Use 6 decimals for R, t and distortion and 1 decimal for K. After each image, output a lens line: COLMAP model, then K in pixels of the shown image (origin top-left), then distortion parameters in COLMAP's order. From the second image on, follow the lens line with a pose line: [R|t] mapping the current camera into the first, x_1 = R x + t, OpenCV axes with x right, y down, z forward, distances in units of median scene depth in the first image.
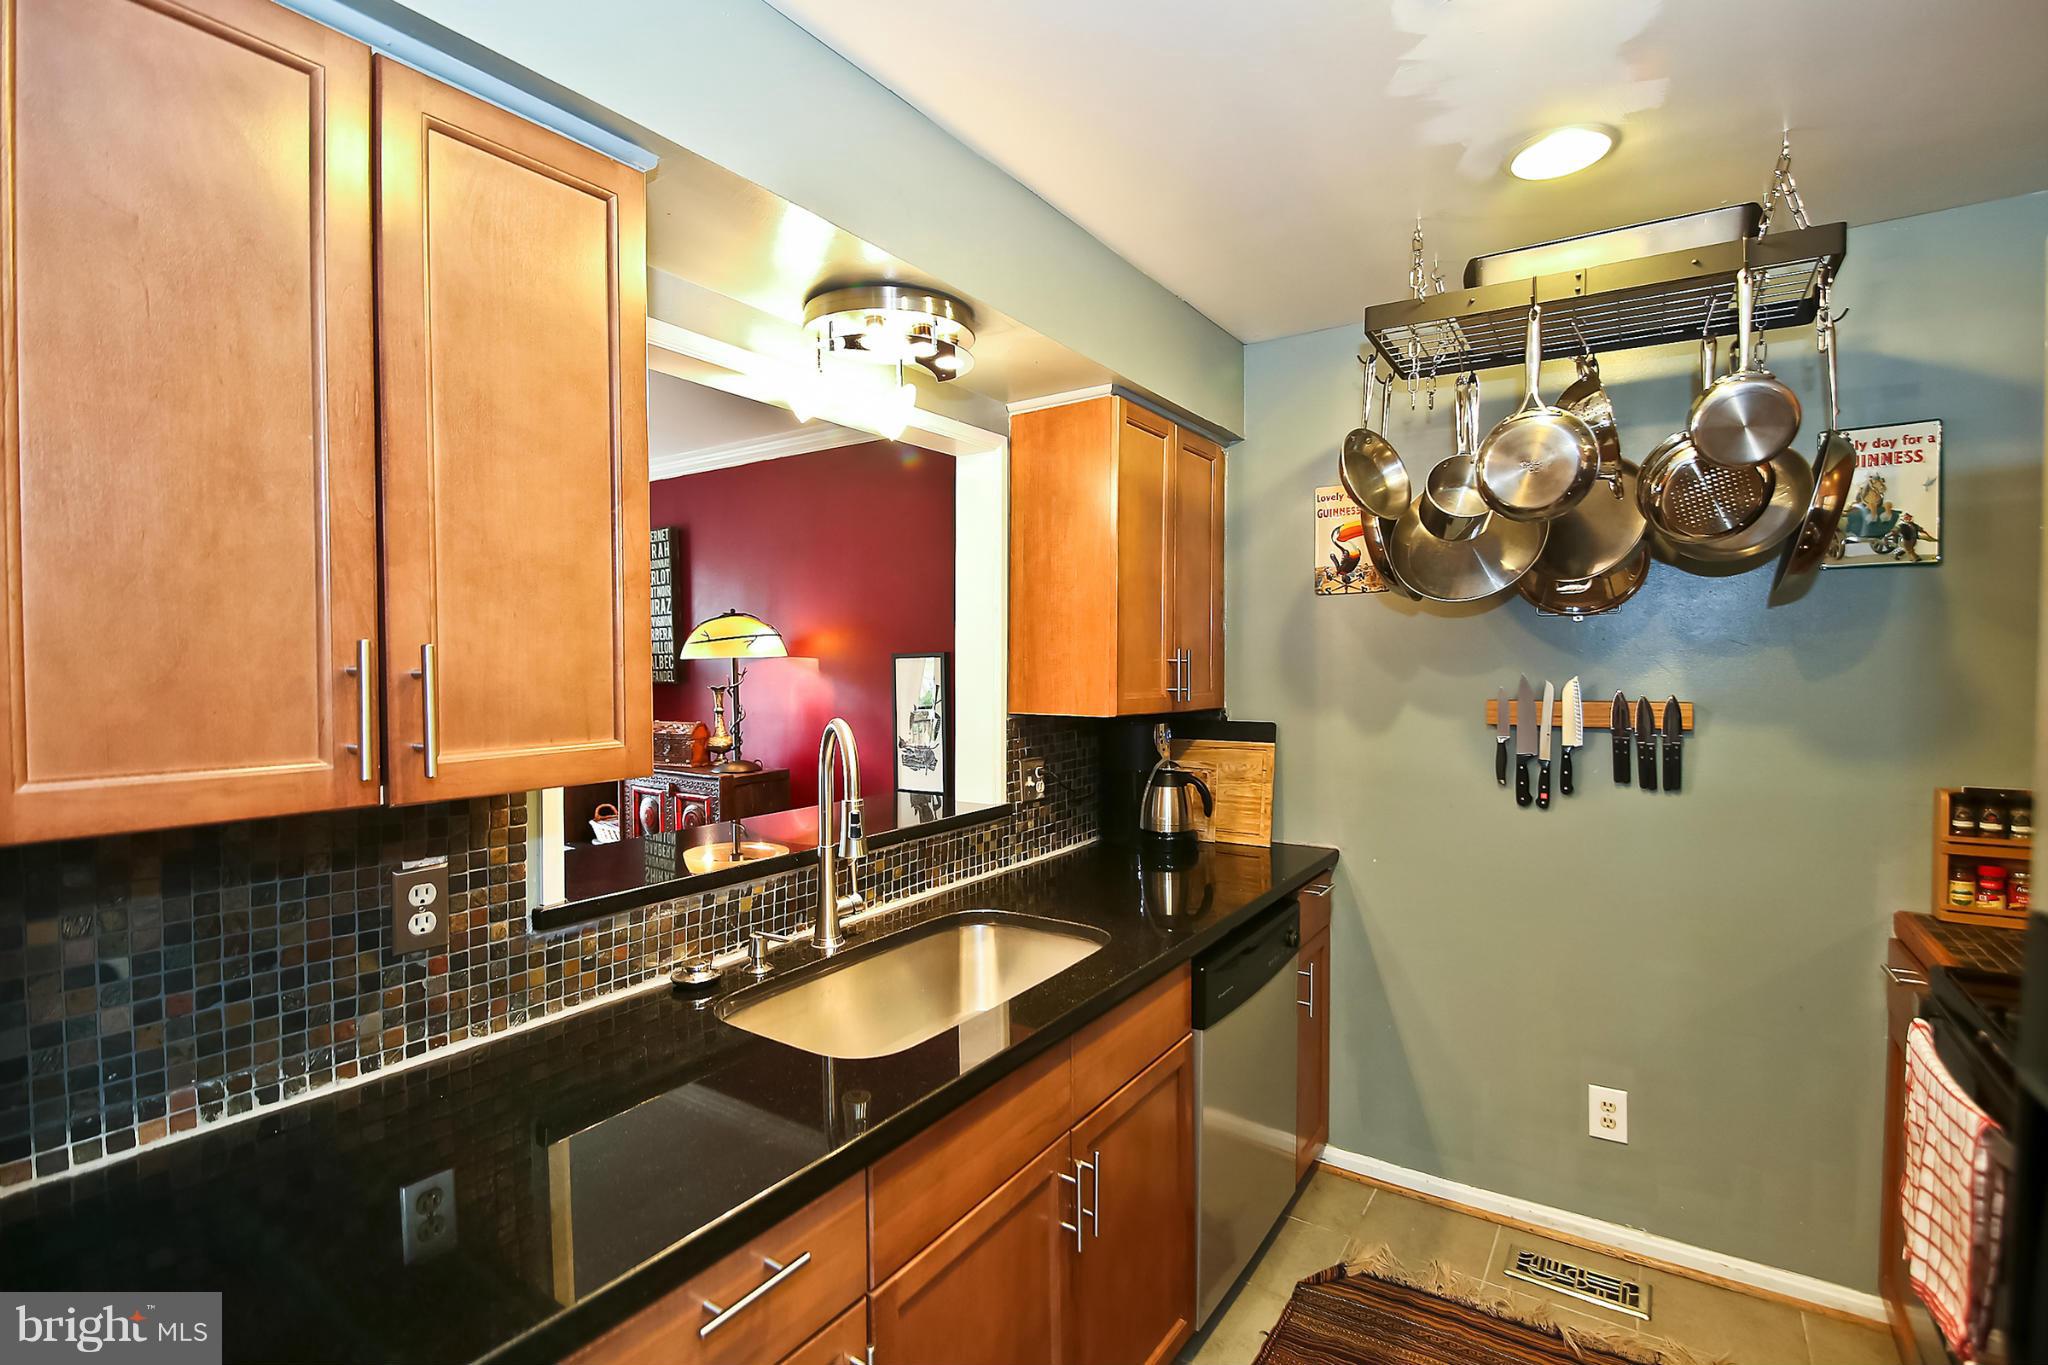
lens RADIAL K [[920.9, 0, 1029.5], [0, 920.9, 686.5], [0, 0, 1]] dist [0.001272, -0.007709]
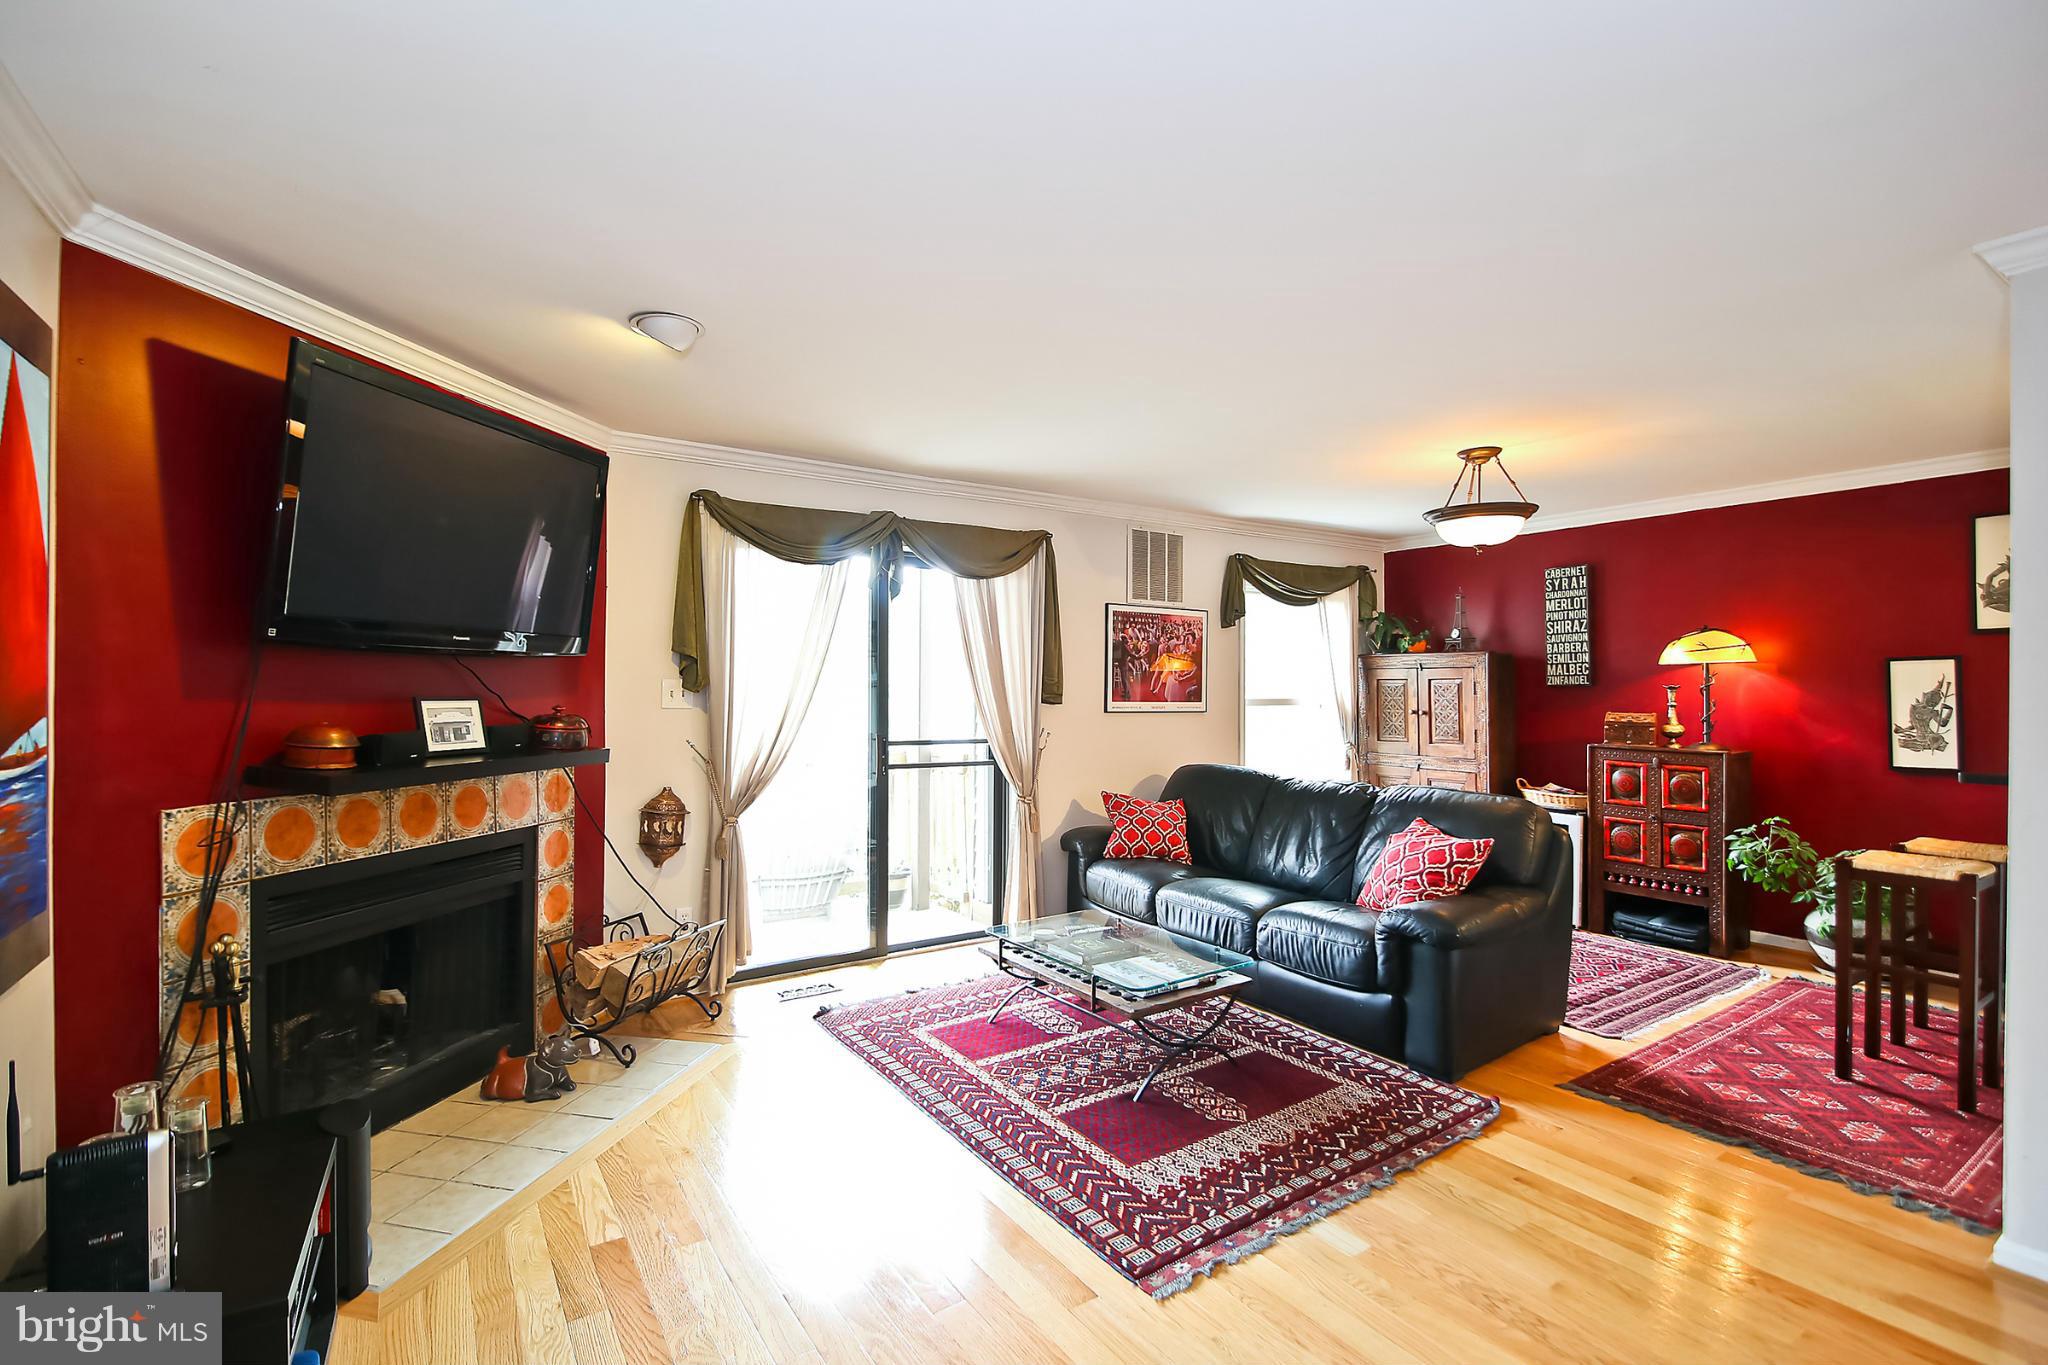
lens RADIAL K [[920.9, 0, 1029.5], [0, 920.9, 686.5], [0, 0, 1]] dist [0.001272, -0.007709]
pose [[0.921234, 0.002869, -0.388999, -1.302066], [-0.014713, 0.999514, -0.027472, 0.096625], [0.388731, 0.031032, 0.920828, -1.049675]]
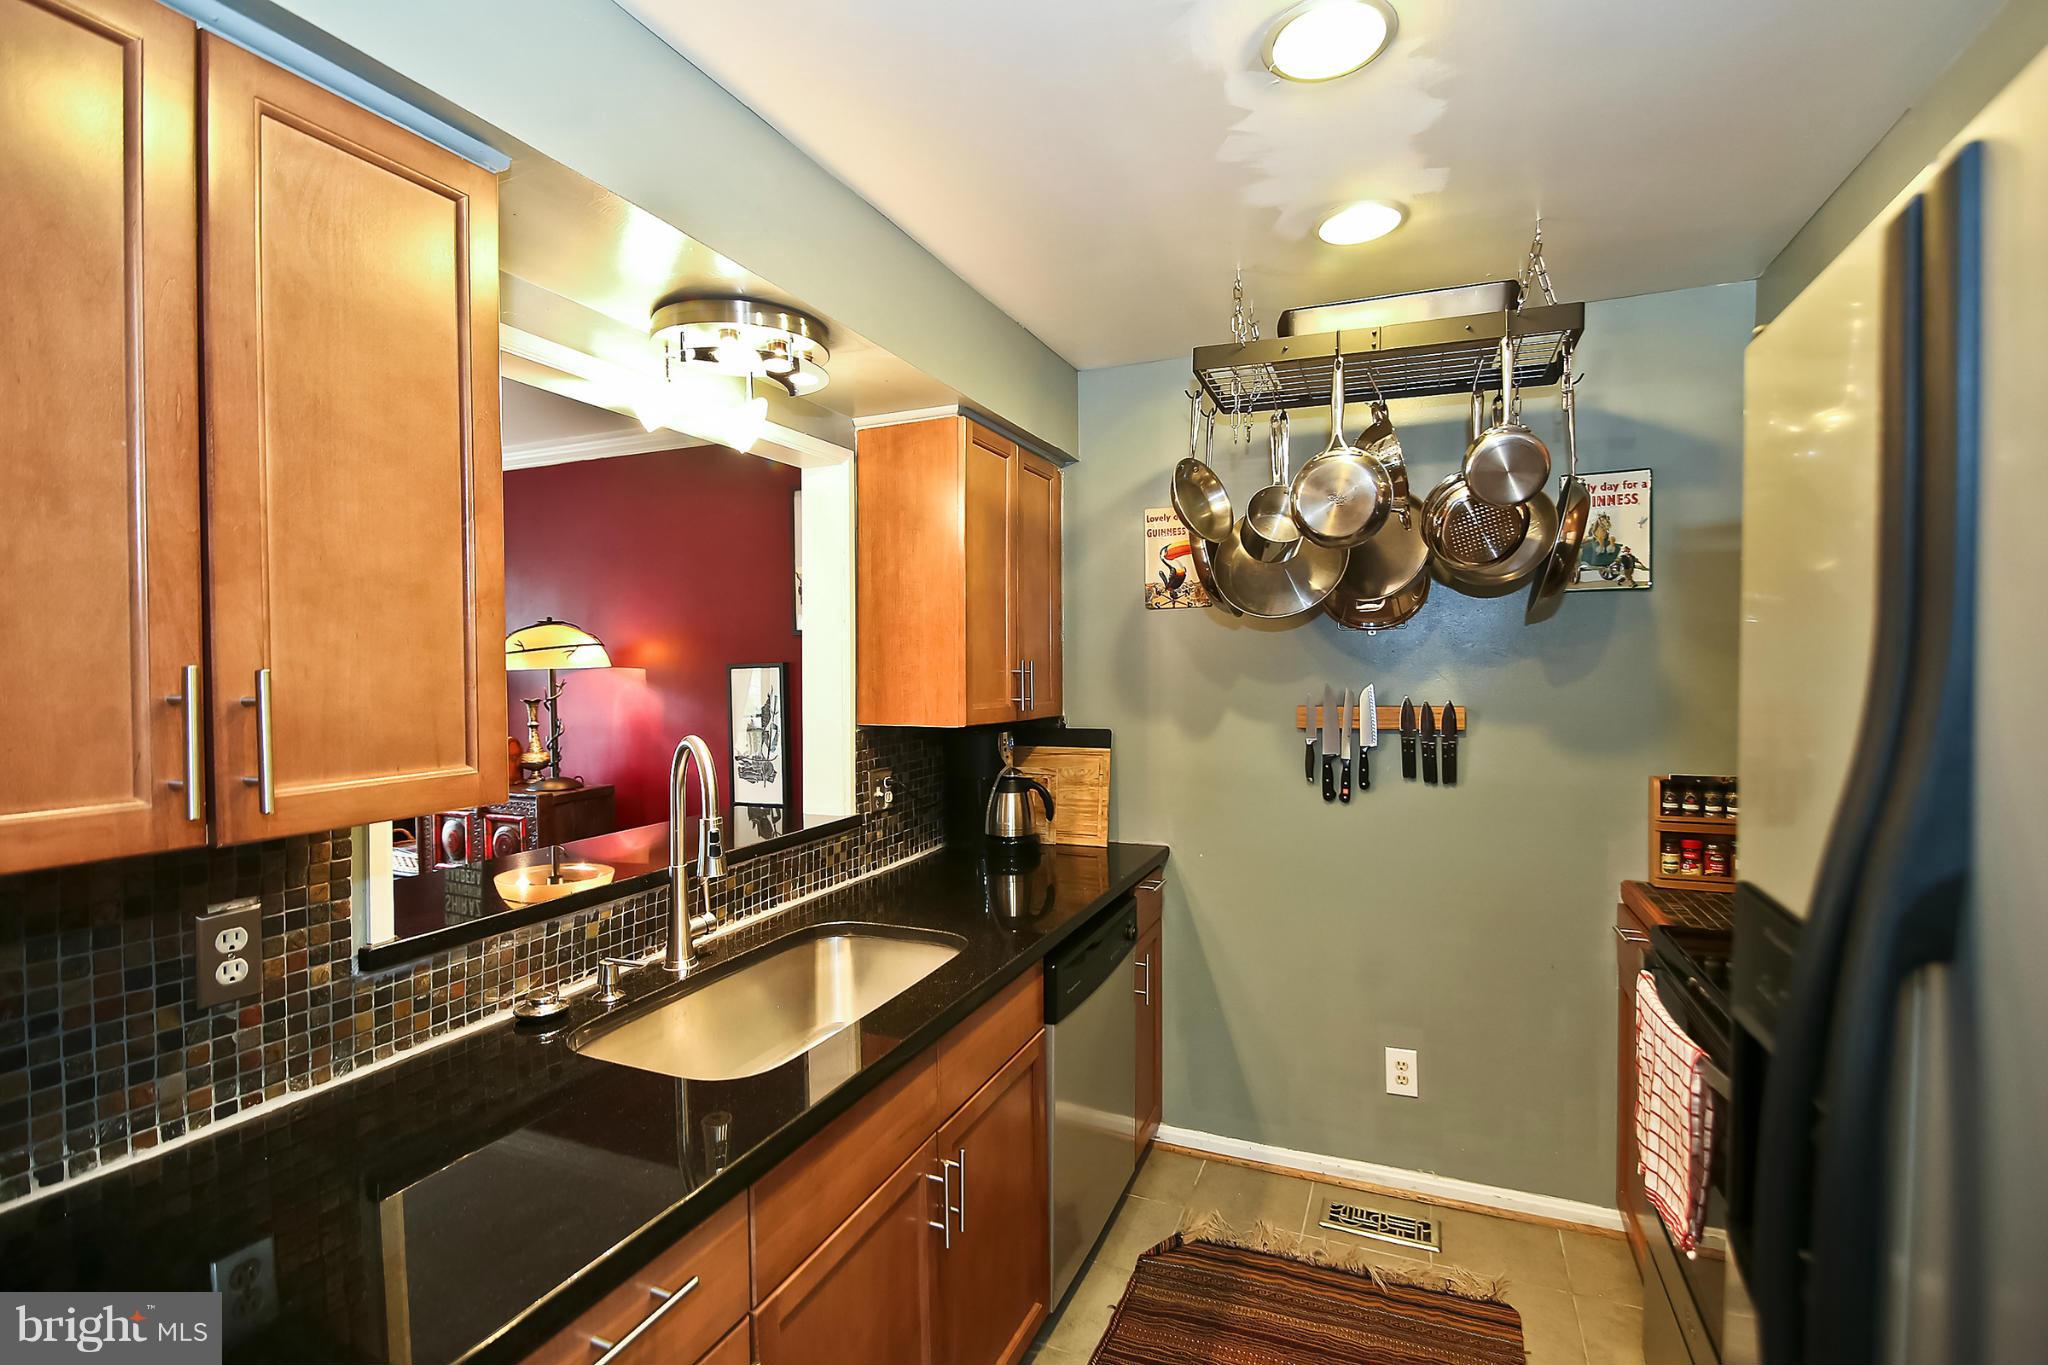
lens RADIAL K [[913.9, 0, 1025.7], [0, 913.9, 685.8], [0, 0, 1]] dist [0.001473, -0.007971]
pose [[0.982366, -0.007803, 0.186805, -0.033750], [0.008899, 0.999948, -0.005033, -0.008507], [-0.186756, 0.006607, 0.982384, -0.020471]]
